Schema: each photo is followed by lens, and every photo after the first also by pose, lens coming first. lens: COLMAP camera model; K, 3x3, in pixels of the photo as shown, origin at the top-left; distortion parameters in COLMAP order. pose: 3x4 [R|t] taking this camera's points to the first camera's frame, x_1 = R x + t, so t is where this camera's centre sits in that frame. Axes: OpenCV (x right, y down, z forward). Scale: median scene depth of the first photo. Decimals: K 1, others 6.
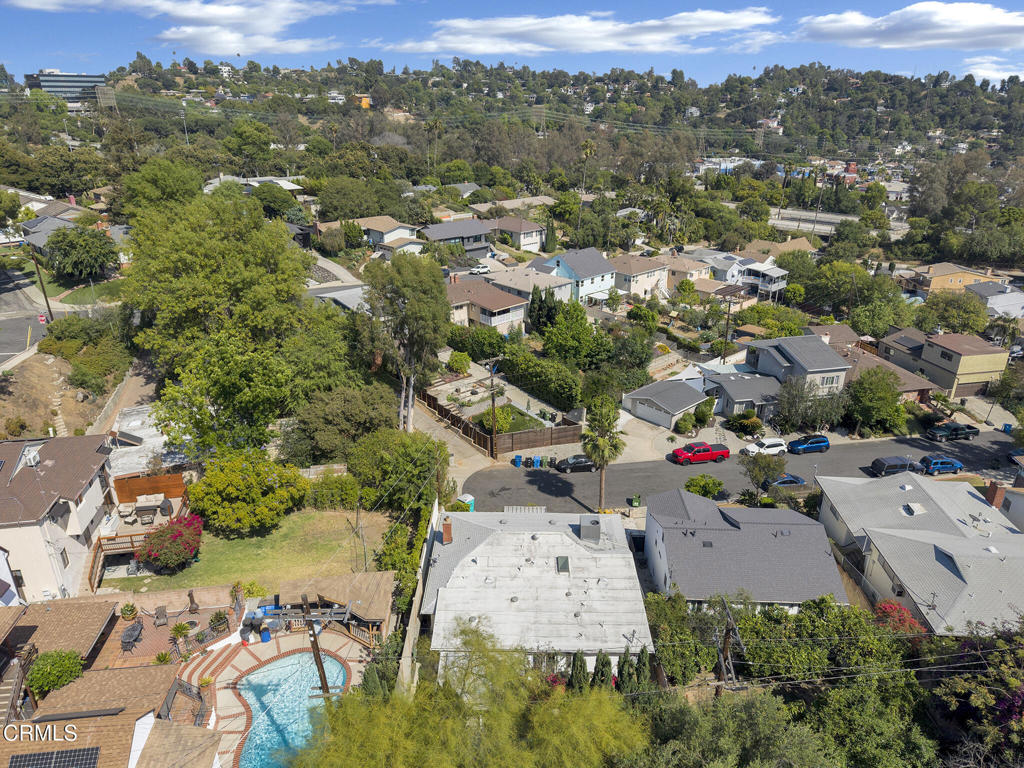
lens RADIAL K [[673.2, 0, 512.0], [0, 673.2, 384.0], [0, 0, 1]] dist [0.040813, -0.059062]
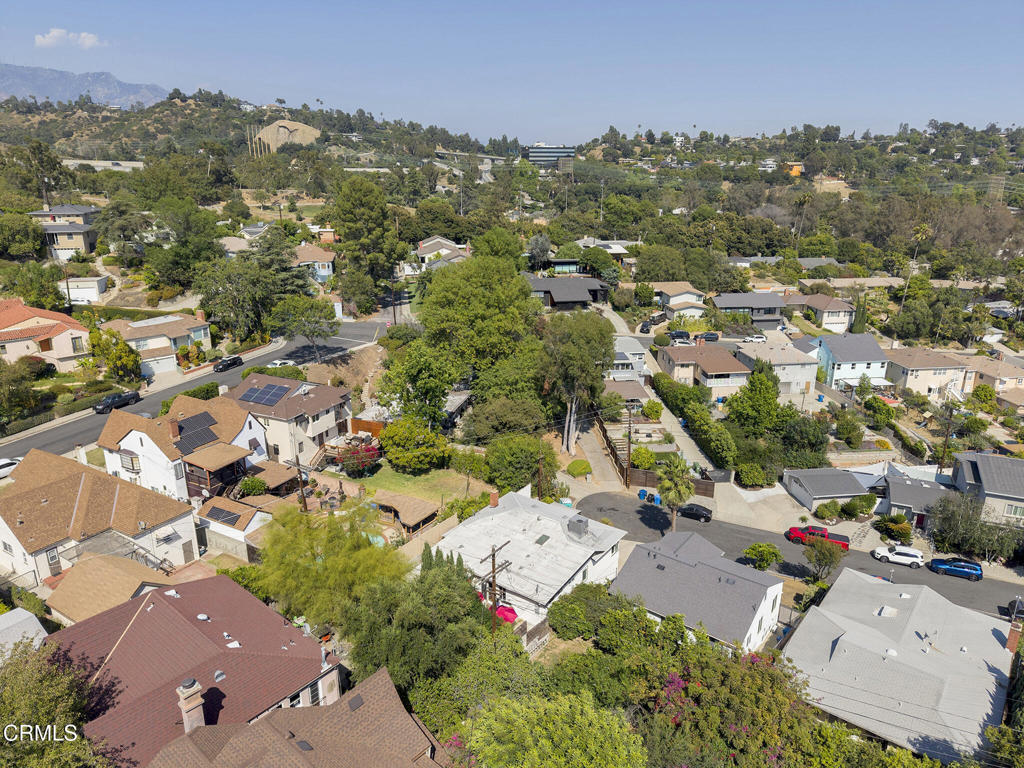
lens RADIAL K [[673.2, 0, 512.0], [0, 673.2, 384.0], [0, 0, 1]] dist [0.040813, -0.059062]
pose [[0.815382, 0.180717, -0.549994, 0.204834], [-0.225259, 0.974200, -0.013850, -0.002353], [0.533301, 0.135185, 0.835054, -0.062084]]
